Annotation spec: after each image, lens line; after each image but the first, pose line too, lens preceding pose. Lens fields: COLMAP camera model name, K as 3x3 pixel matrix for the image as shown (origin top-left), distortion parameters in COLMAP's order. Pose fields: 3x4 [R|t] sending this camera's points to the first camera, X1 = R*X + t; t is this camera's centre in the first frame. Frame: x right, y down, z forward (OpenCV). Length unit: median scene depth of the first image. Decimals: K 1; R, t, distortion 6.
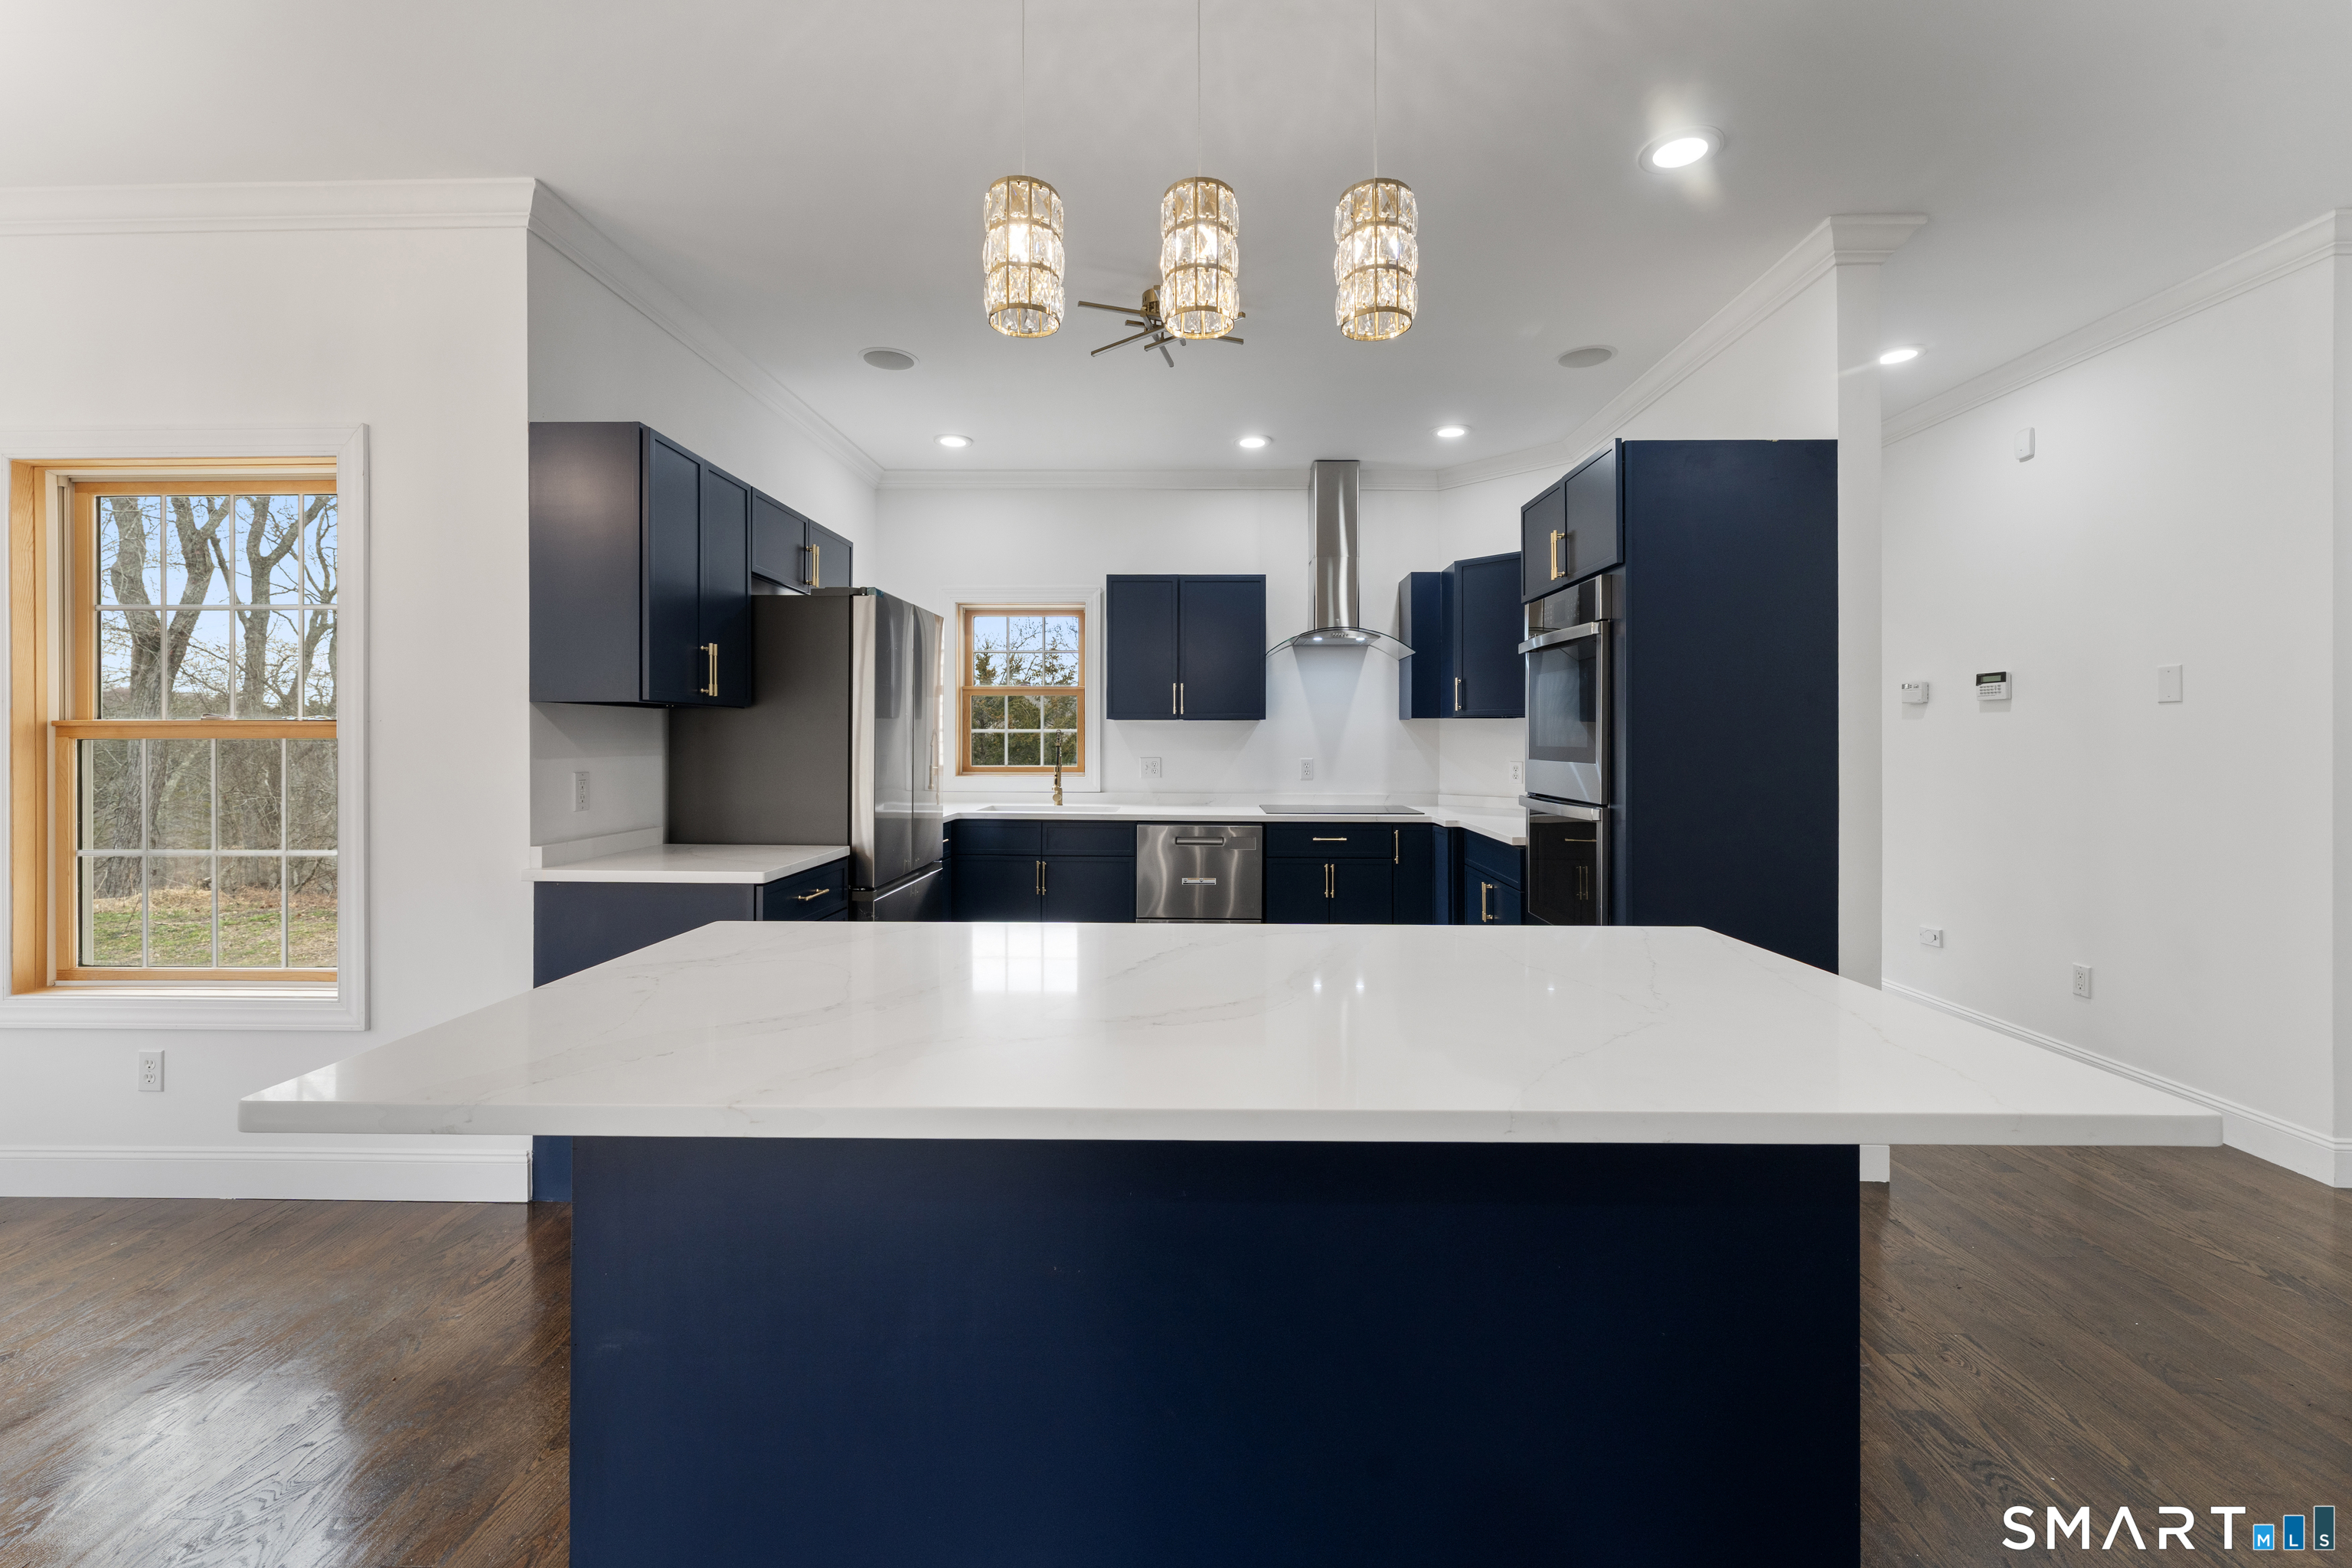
lens RADIAL K [[962.3, 0, 1203.1], [0, 962.3, 740.2], [0, 0, 1]] dist [0.001015, 0.000187]
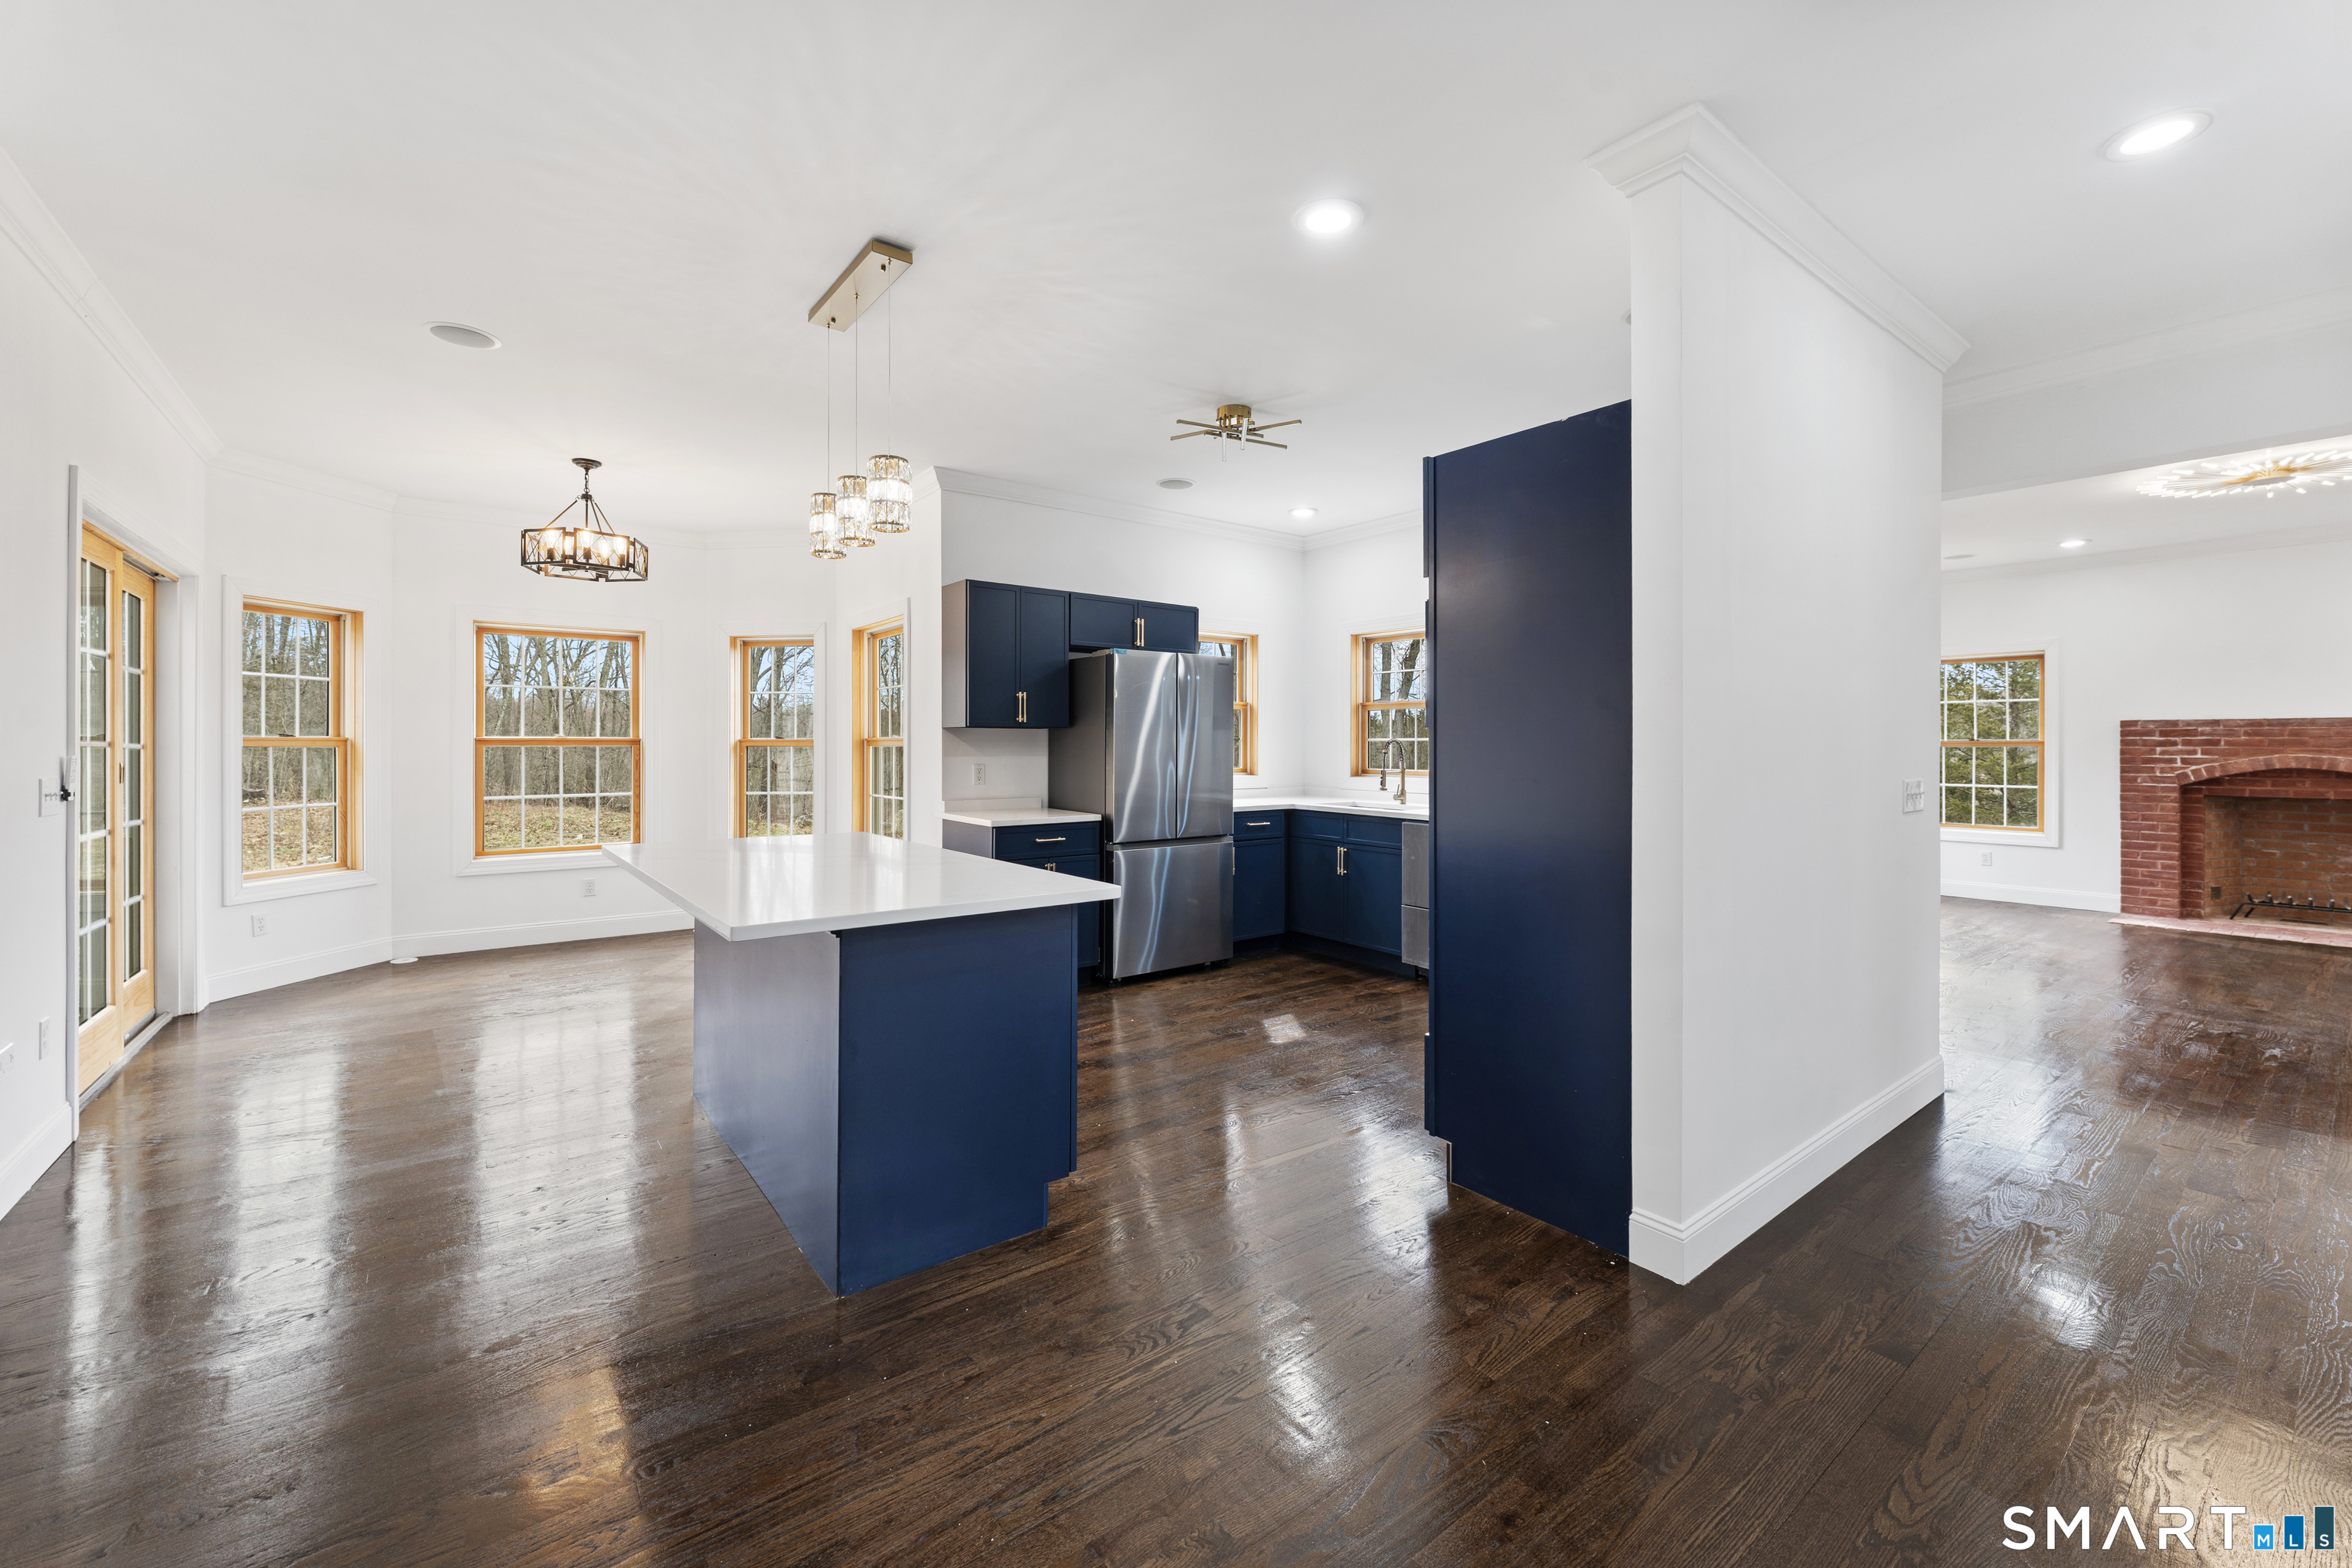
lens RADIAL K [[957.6, 0, 1183.2], [0, 957.6, 749.6], [0, 0, 1]] dist [0.001107, 0.000410]
pose [[0.621186, 0.004497, -0.783650, 0.597502], [-0.002148, 0.999990, 0.004035, -0.001926], [0.783660, -0.000823, 0.621189, 0.085633]]
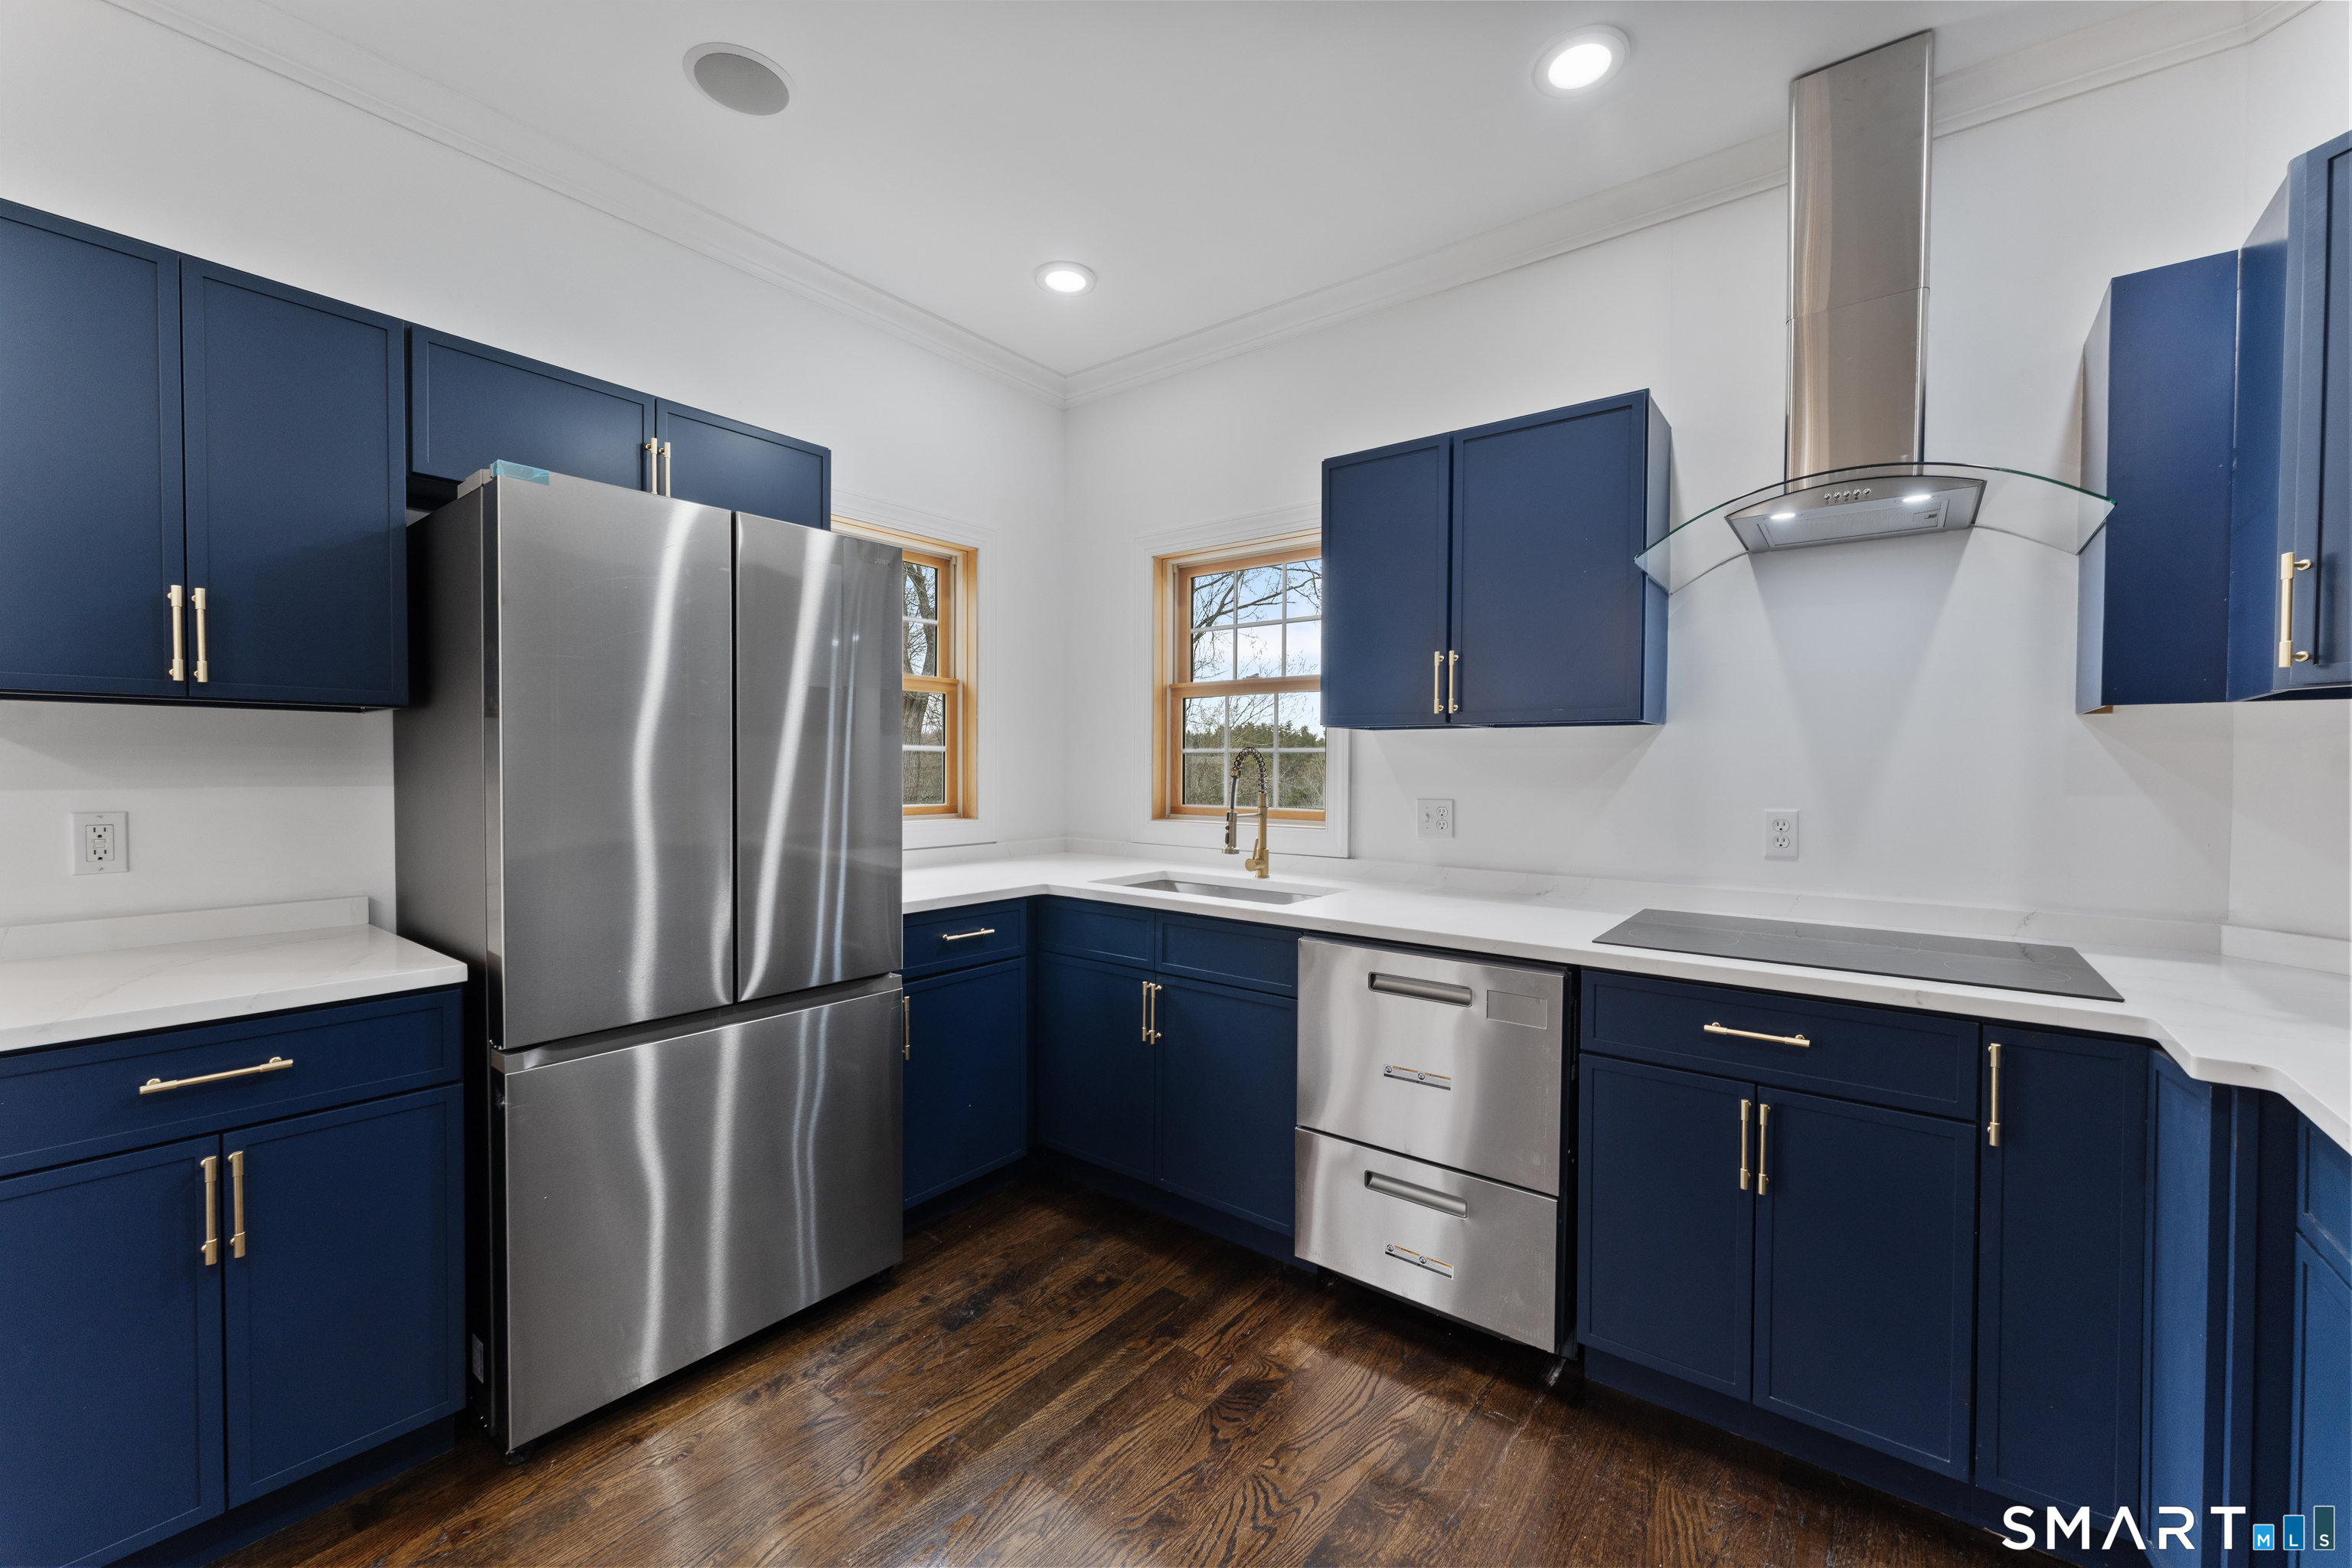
lens RADIAL K [[943.3, 0, 1173.8], [0, 943.3, 779.3], [0, 0, 1]] dist [0.002047, 0.000119]
pose [[0.794926, 0.012502, -0.606578, 0.156983], [-0.004886, 0.999887, 0.014207, 0.000279], [0.606687, -0.008330, 0.794897, 0.525879]]
